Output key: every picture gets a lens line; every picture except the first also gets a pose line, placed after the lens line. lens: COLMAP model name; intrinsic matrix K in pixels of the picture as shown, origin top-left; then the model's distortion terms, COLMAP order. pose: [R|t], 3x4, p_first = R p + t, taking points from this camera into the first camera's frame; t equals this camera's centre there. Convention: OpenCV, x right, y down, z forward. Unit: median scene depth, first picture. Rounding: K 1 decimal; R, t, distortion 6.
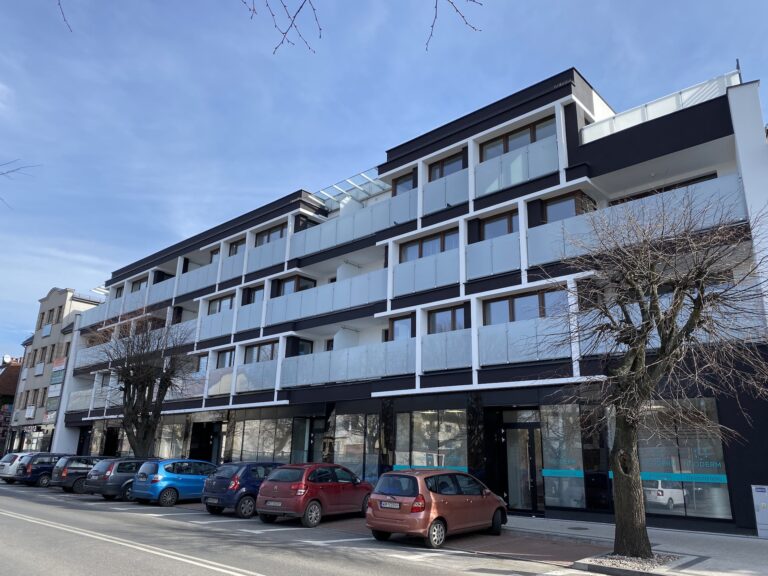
lens RADIAL K [[584.1, 0, 384.0], [0, 584.1, 288.0], [0, 0, 1]] dist [0.054258, 0.000489]
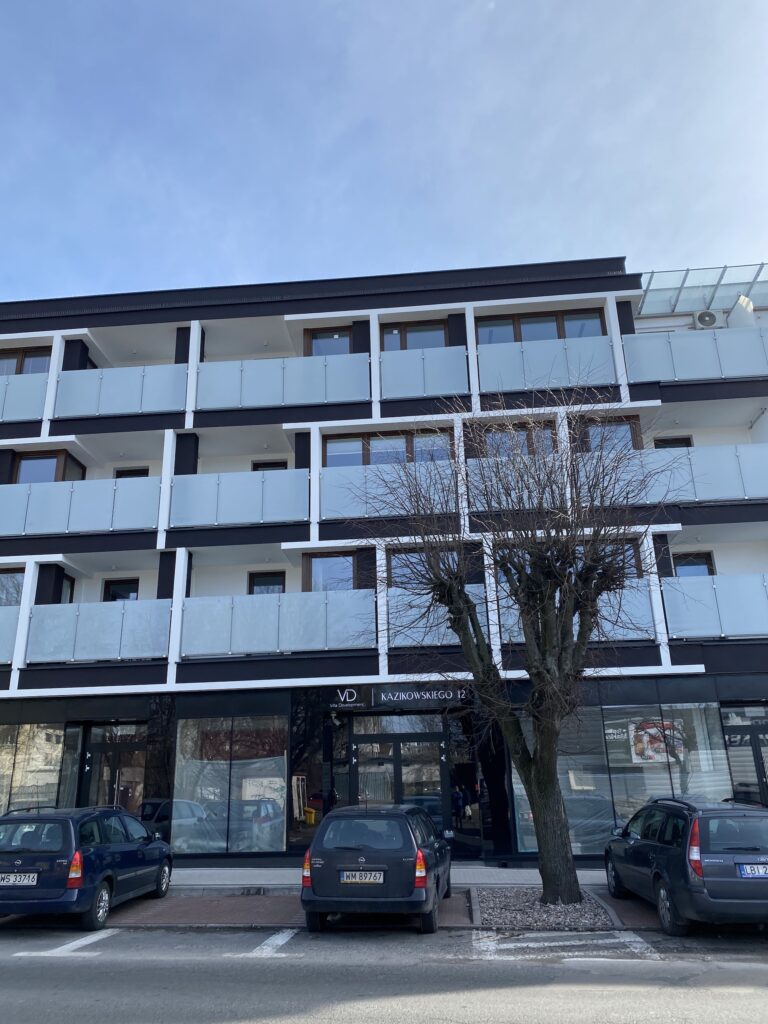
lens RADIAL K [[762.4, 0, 384.5], [0, 762.4, 535.0], [0, 0, 1]] dist [0.035976, -0.002380]
pose [[0.787781, 0.162074, 0.594250, -0.362152], [-0.133955, 0.986750, -0.091543, 0.086974], [-0.601213, -0.007487, 0.799054, 0.321564]]
